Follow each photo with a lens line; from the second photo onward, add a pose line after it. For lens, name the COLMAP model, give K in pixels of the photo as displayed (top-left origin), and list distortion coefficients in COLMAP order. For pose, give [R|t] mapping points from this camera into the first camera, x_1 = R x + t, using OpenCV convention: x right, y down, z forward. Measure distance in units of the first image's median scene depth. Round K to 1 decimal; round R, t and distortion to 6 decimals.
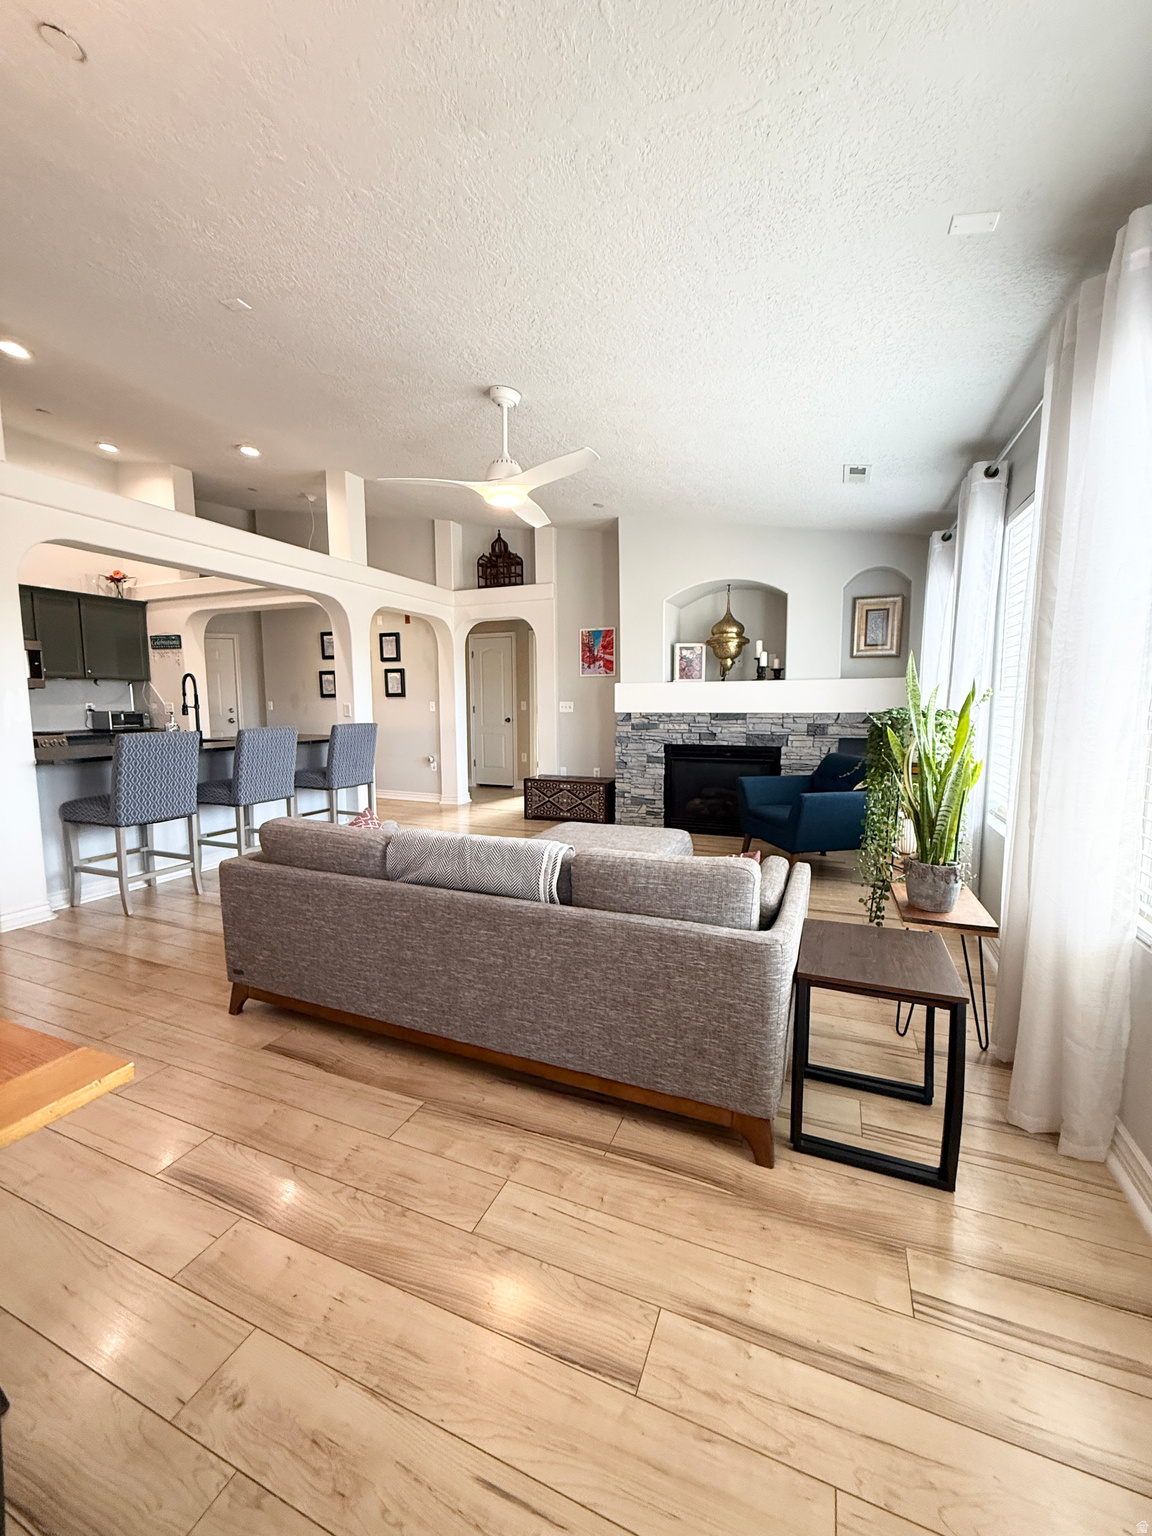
lens RADIAL K [[611.7, 0, 575.3], [0, 611.7, 762.6], [0, 0, 1]] dist [0.001245, -0.000354]
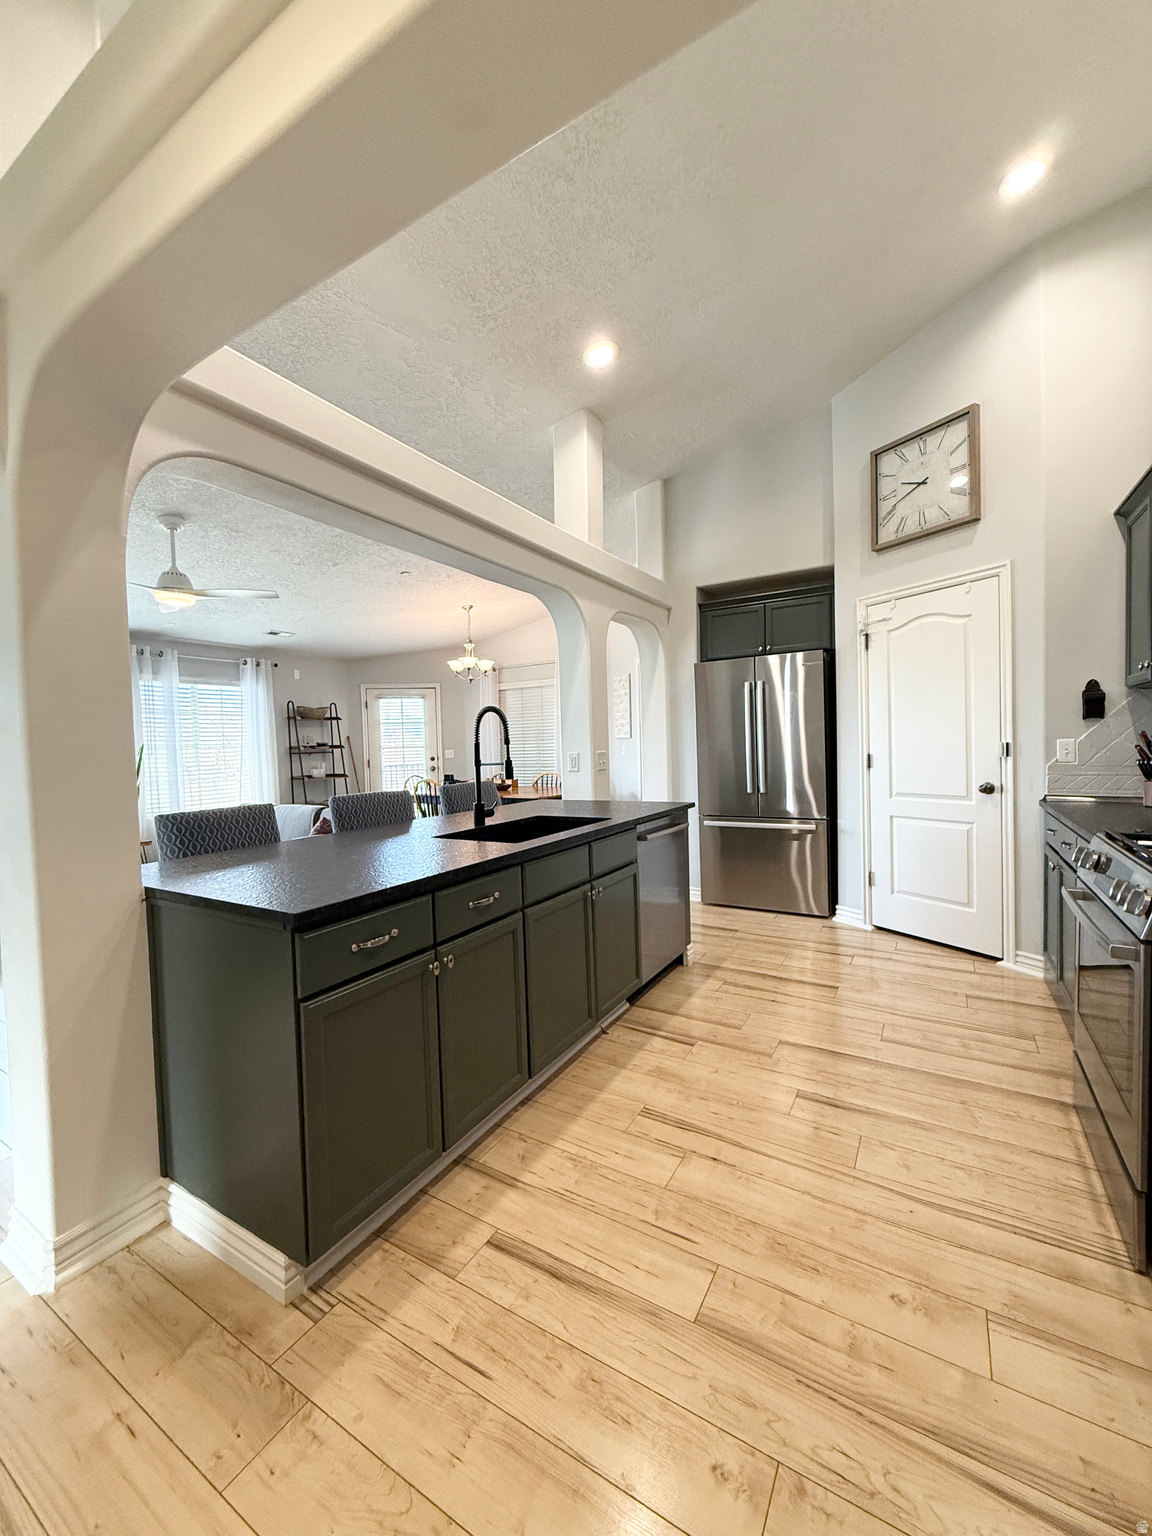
lens RADIAL K [[608.6, 0, 575.4], [0, 608.6, 764.8], [0, 0, 1]] dist [-0.002452, 0.000146]
pose [[-0.989460, 0.025589, 0.142529, -0.600627], [0.044784, 0.990085, 0.133143, -0.124612], [-0.137709, 0.138122, -0.980795, 1.183757]]
